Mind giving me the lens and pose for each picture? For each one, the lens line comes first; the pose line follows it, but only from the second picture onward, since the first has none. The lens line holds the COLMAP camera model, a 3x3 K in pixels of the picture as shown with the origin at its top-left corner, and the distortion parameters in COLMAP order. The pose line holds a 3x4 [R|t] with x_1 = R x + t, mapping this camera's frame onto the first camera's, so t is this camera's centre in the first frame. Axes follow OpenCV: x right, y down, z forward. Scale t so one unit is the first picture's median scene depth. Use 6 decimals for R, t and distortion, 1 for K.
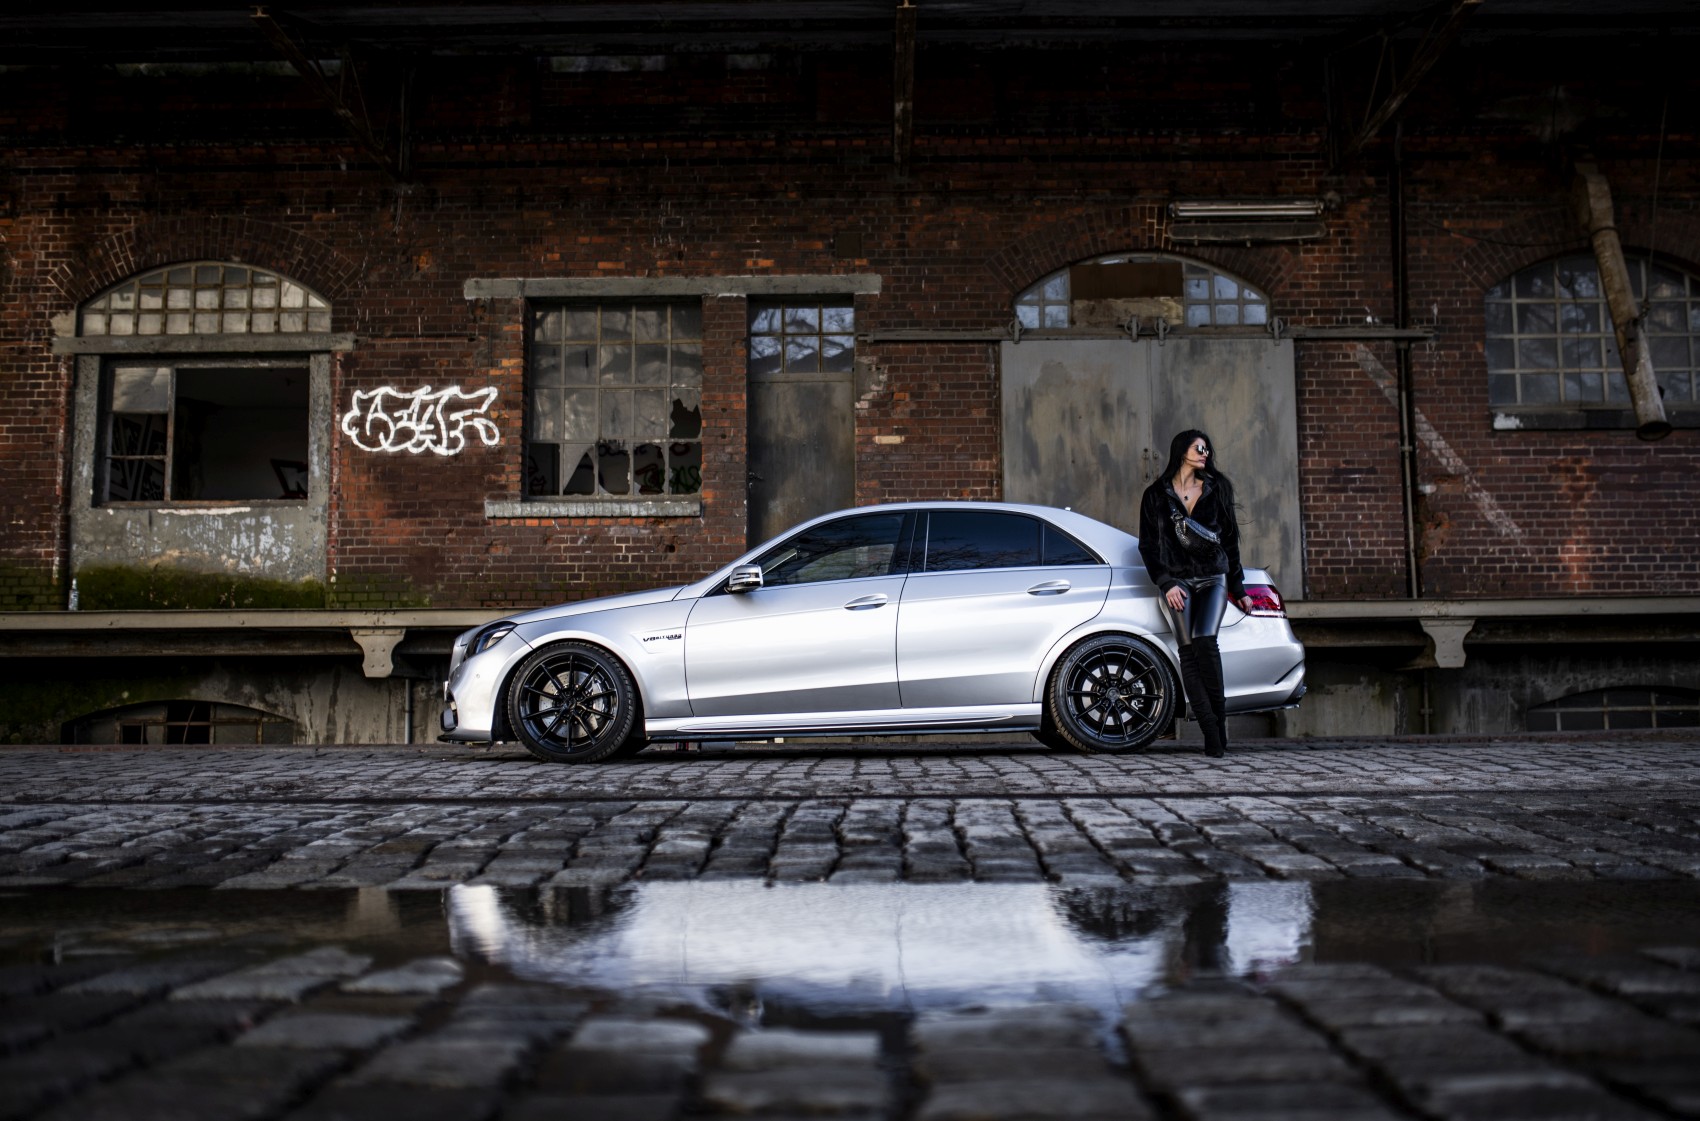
lens RADIAL K [[1697.9, 0, 883.4], [0, 1697.9, 537.4], [0, 0, 1]] dist [-0.071779, 0.112956]
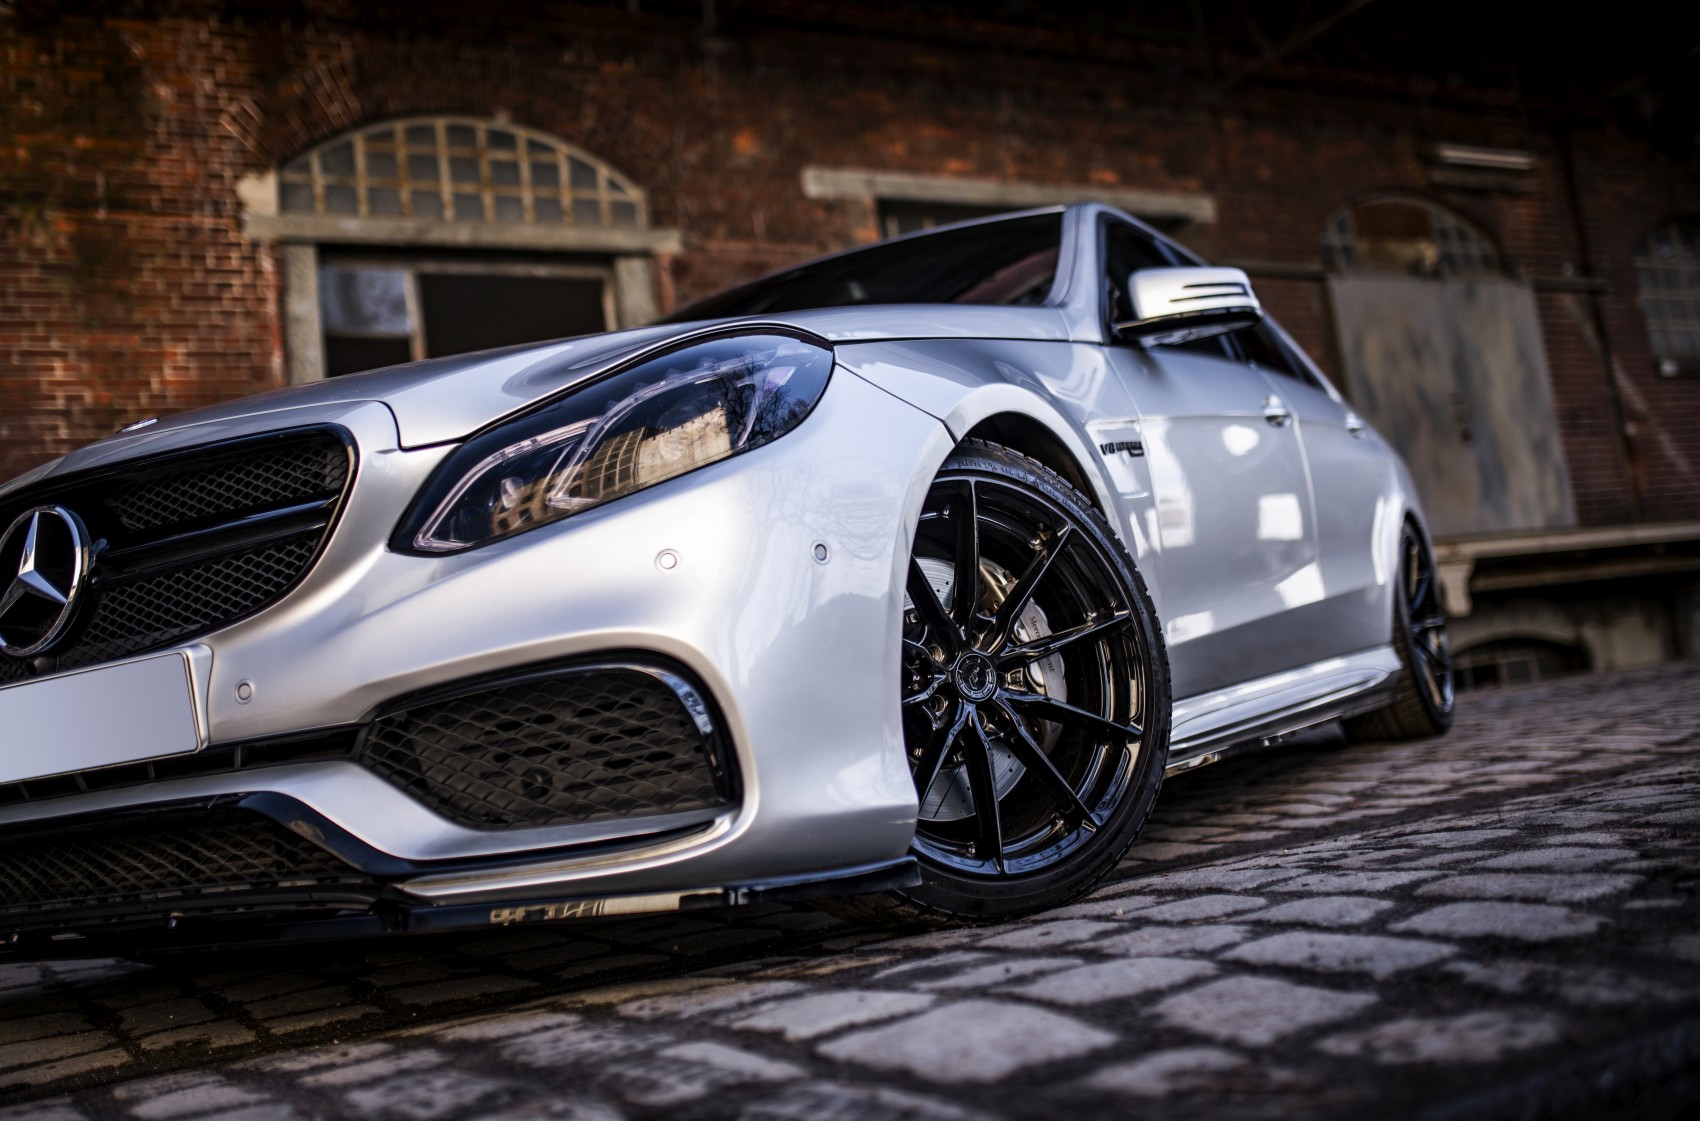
lens RADIAL K [[1653.3, 0, 842.0], [0, 1653.3, 559.6], [0, 0, 1]] dist [-0.070668, 0.107338]
pose [[0.861786, -0.048411, 0.504957, -0.621486], [0.074020, 0.996782, -0.030764, 0.047530], [-0.501843, 0.063889, 0.862596, 0.363811]]
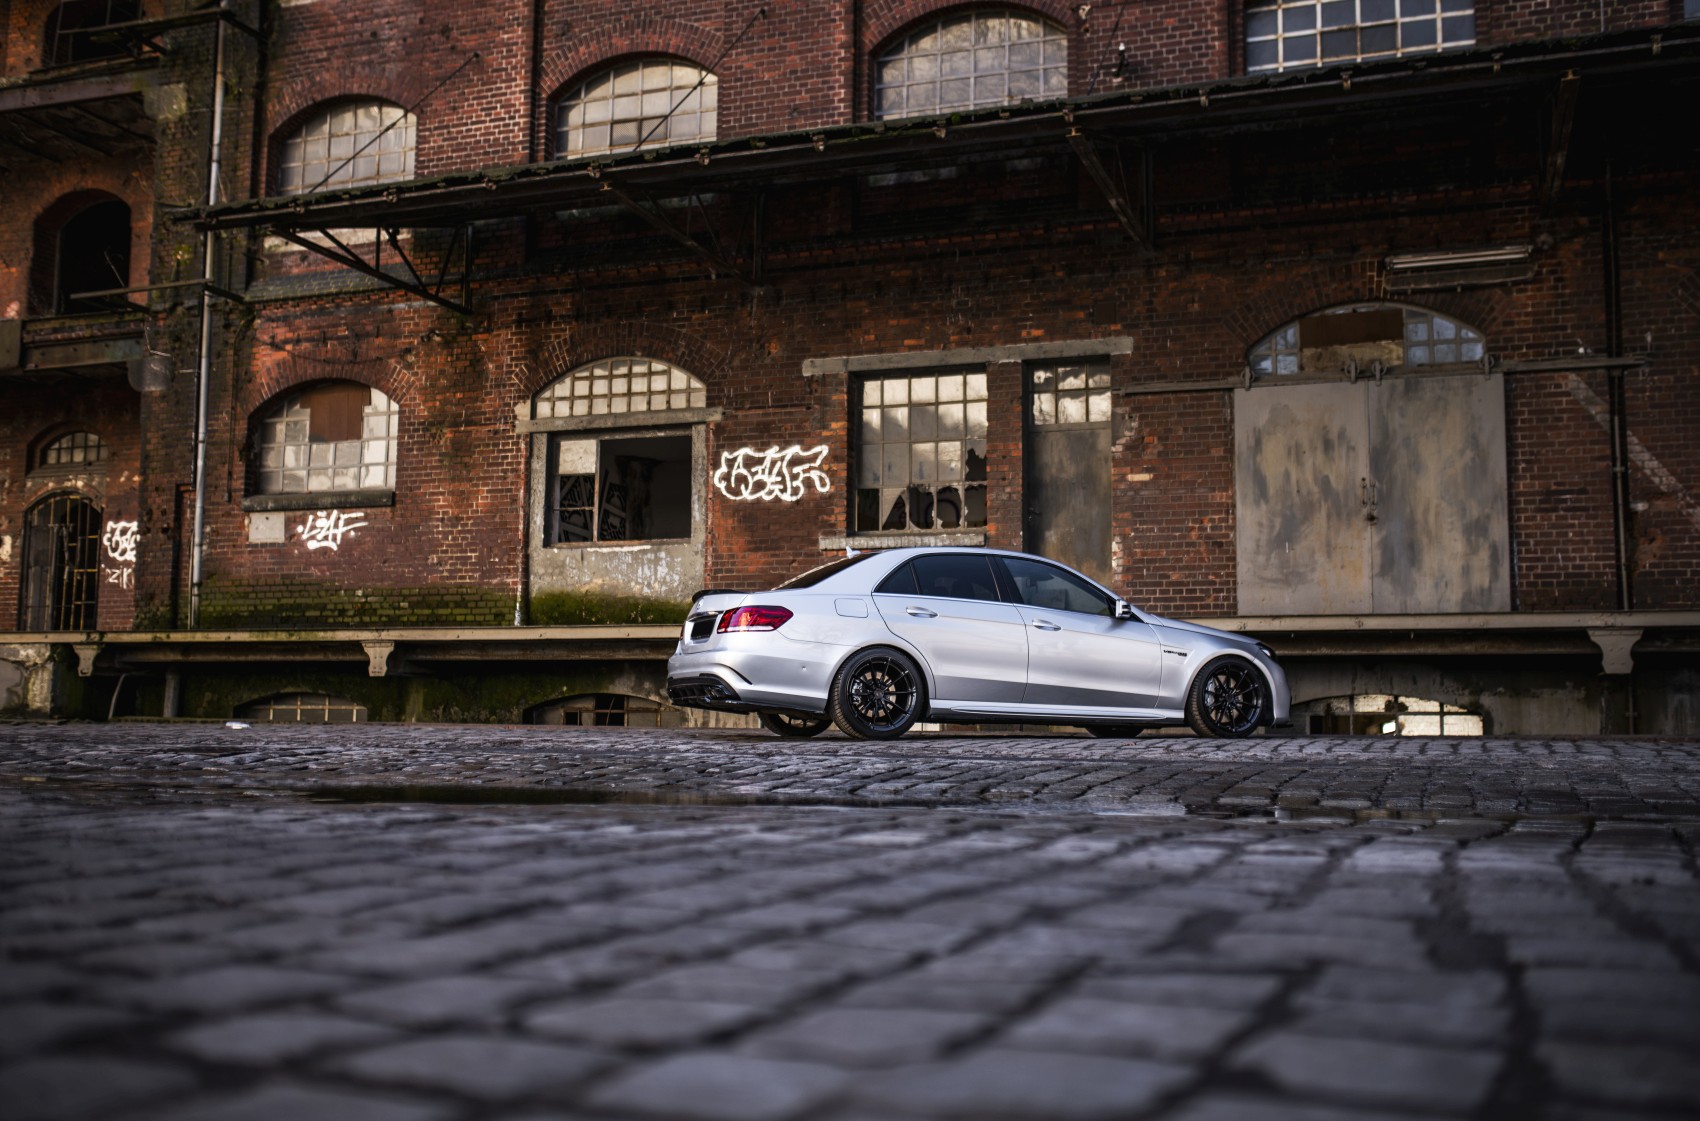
lens RADIAL K [[1650.1, 0, 863.1], [0, 1650.1, 559.4], [0, 0, 1]] dist [-0.074633, 0.119181]
pose [[0.940505, -0.016873, -0.339359, 0.208431], [0.019749, 0.999792, 0.005026, -0.010076], [0.339204, -0.011429, 0.940643, -0.138747]]
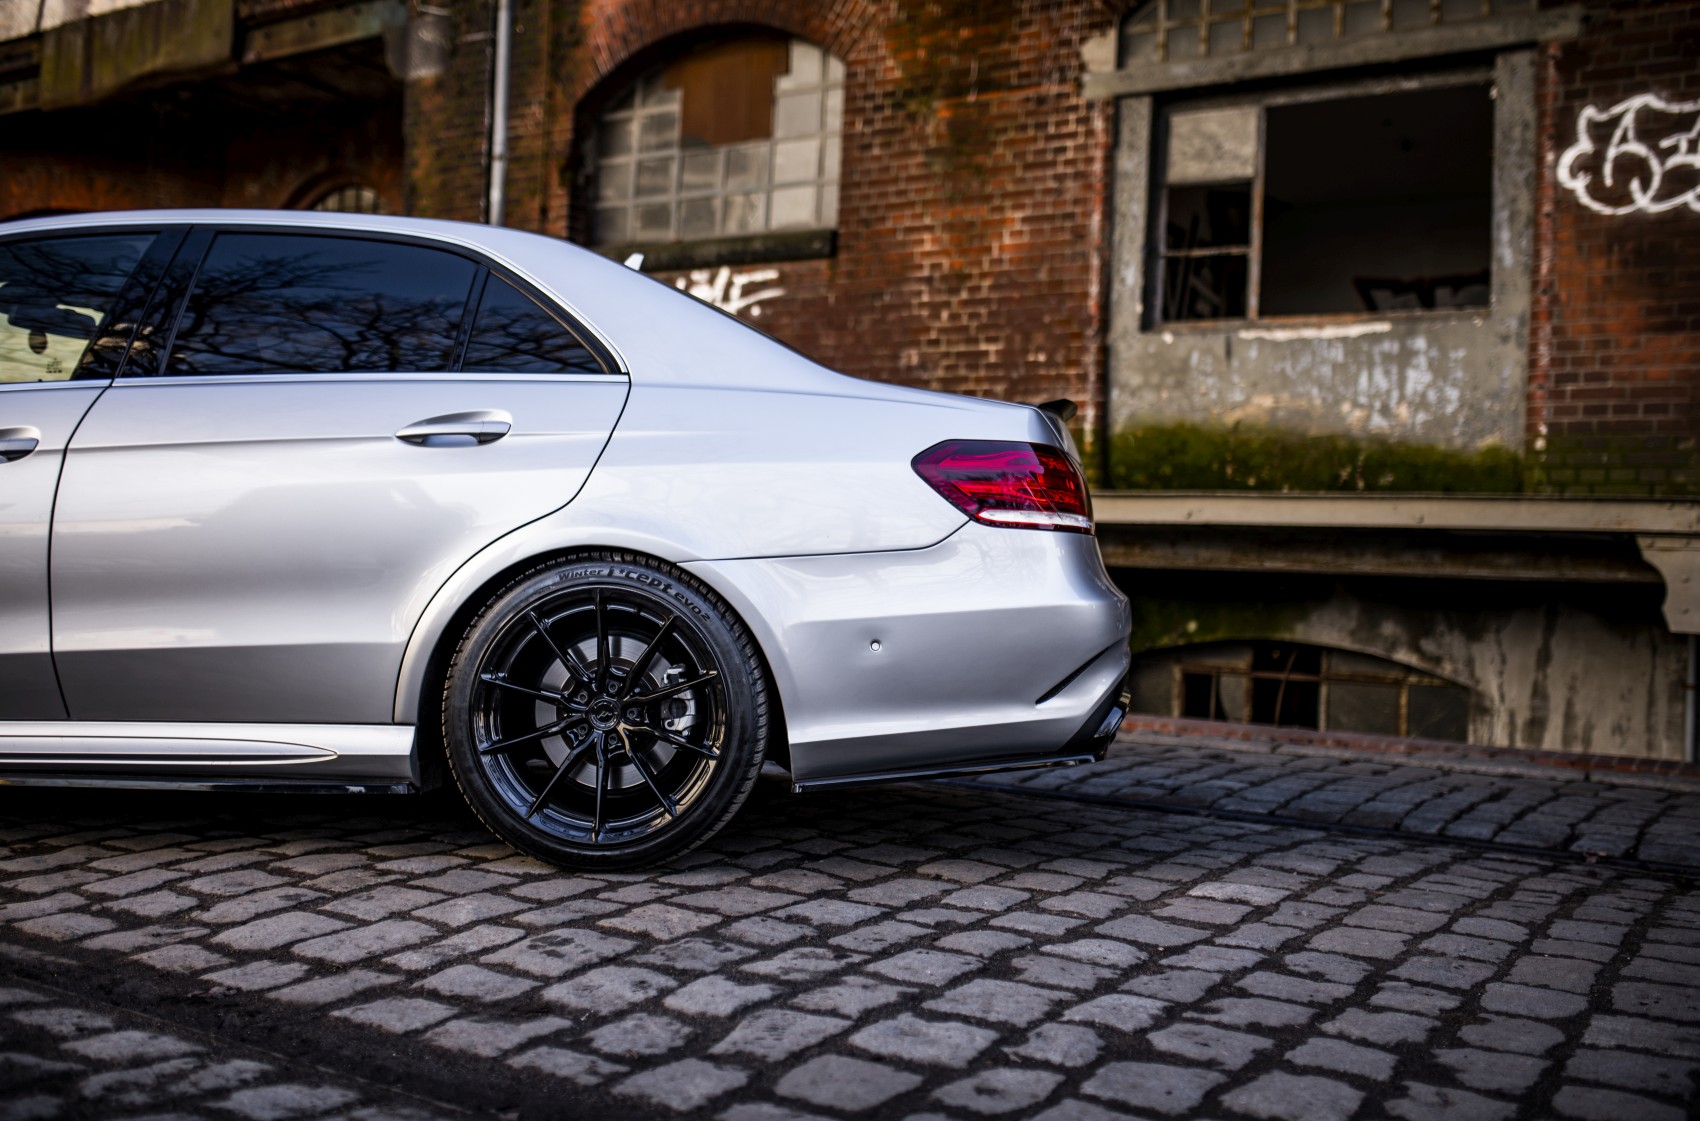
lens RADIAL K [[1634.4, 0, 860.6], [0, 1634.4, 553.6], [0, 0, 1]] dist [-0.069372, 0.107187]
pose [[0.845253, 0.036487, -0.533119, -0.224518], [0.006370, 0.996907, 0.078329, 0.017290], [0.534329, -0.069604, 0.842406, 0.408279]]
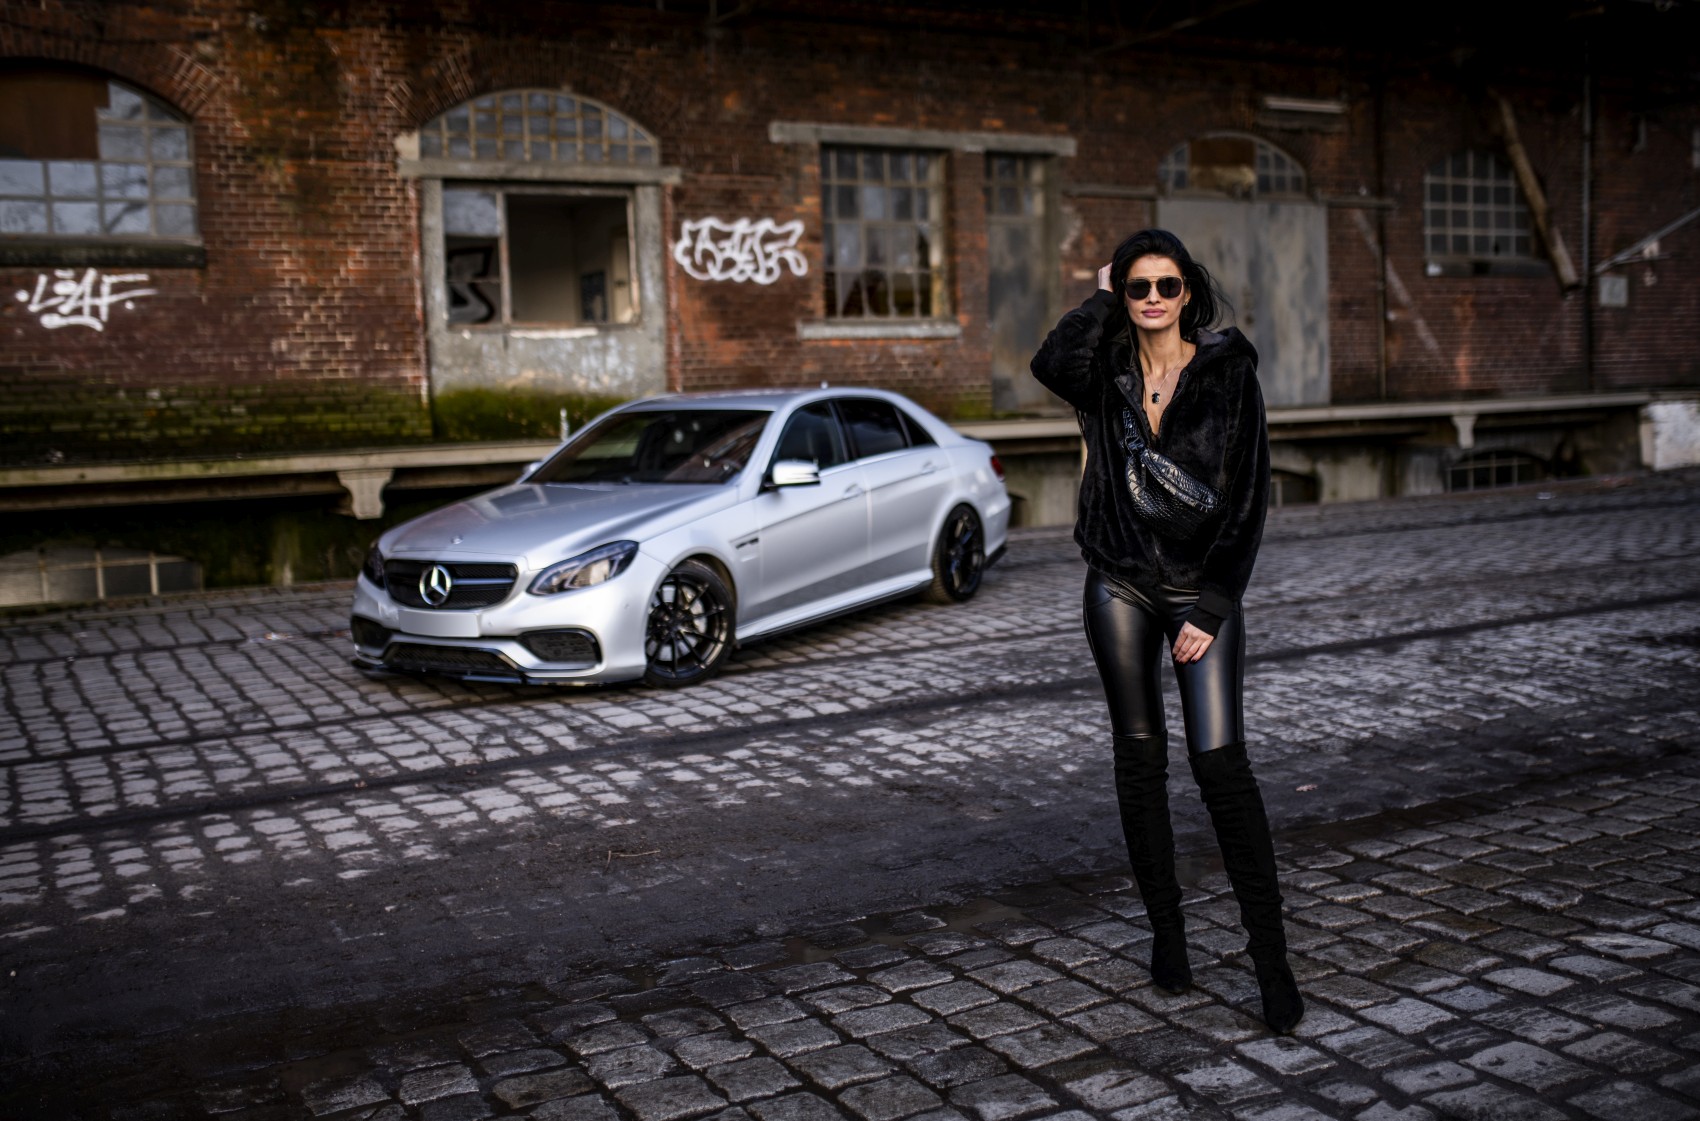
lens RADIAL K [[1685.9, 0, 868.9], [0, 1685.9, 564.7], [0, 0, 1]] dist [-0.071410, 0.105122]
pose [[0.871510, -0.070846, 0.485233, -0.753397], [-0.021738, 0.982955, 0.182559, -0.070032], [-0.489896, -0.169650, 0.855115, -0.025723]]
